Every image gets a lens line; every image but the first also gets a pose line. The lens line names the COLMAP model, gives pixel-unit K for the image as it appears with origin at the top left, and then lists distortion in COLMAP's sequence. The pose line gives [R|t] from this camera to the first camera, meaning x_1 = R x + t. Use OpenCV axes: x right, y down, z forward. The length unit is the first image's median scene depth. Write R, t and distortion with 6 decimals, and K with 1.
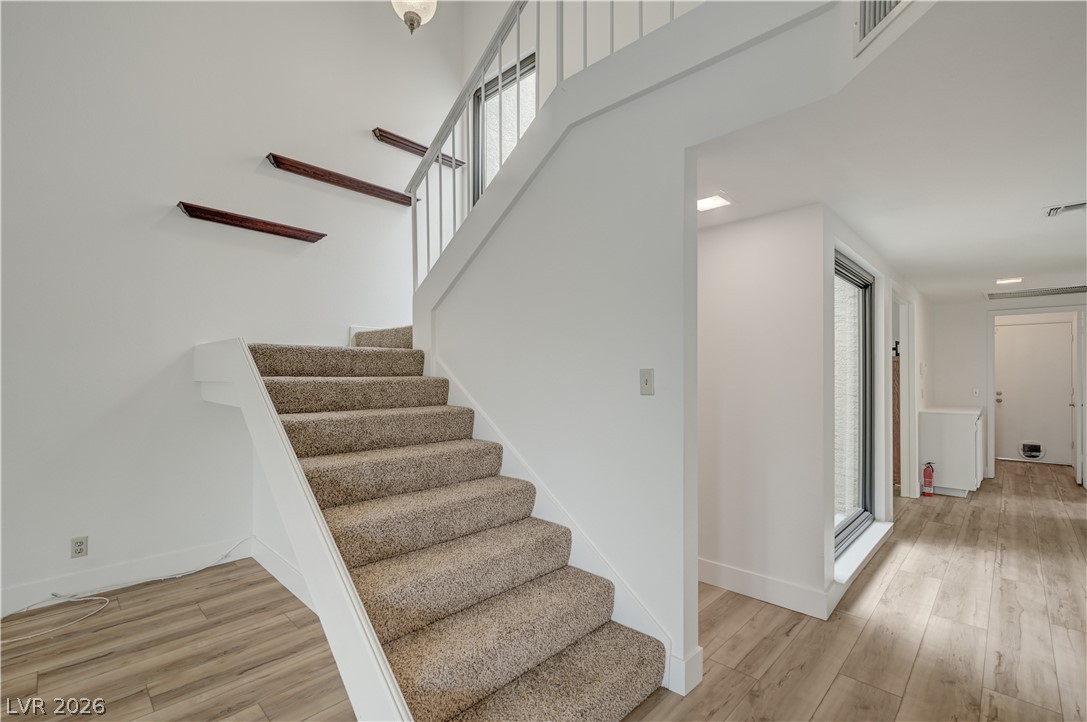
lens RADIAL K [[488.7, 0, 551.4], [0, 488.7, 377.9], [0, 0, 1]] dist [-0.005013, 0.000194]
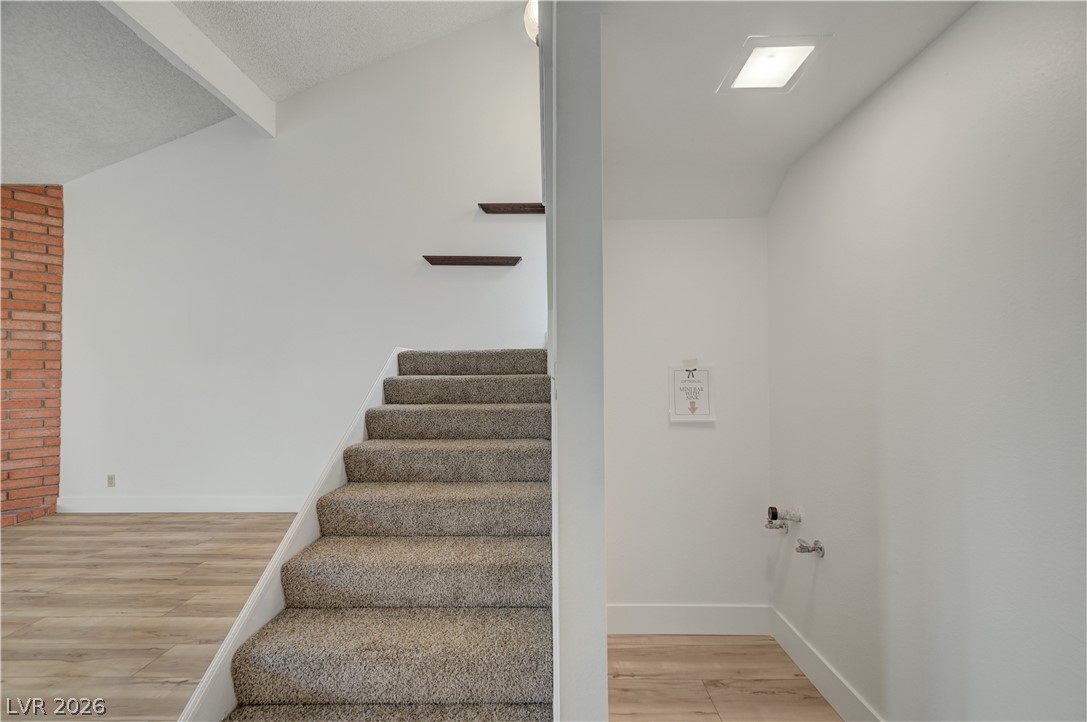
lens RADIAL K [[429.7, 0, 541.6], [0, 429.7, 369.8], [0, 0, 1]] dist [-0.000784, 0.001101]
pose [[0.675650, -0.013241, -0.737103, 0.529410], [0.005814, 0.999903, -0.012633, -0.001198], [0.737199, 0.004250, 0.675662, 0.482946]]
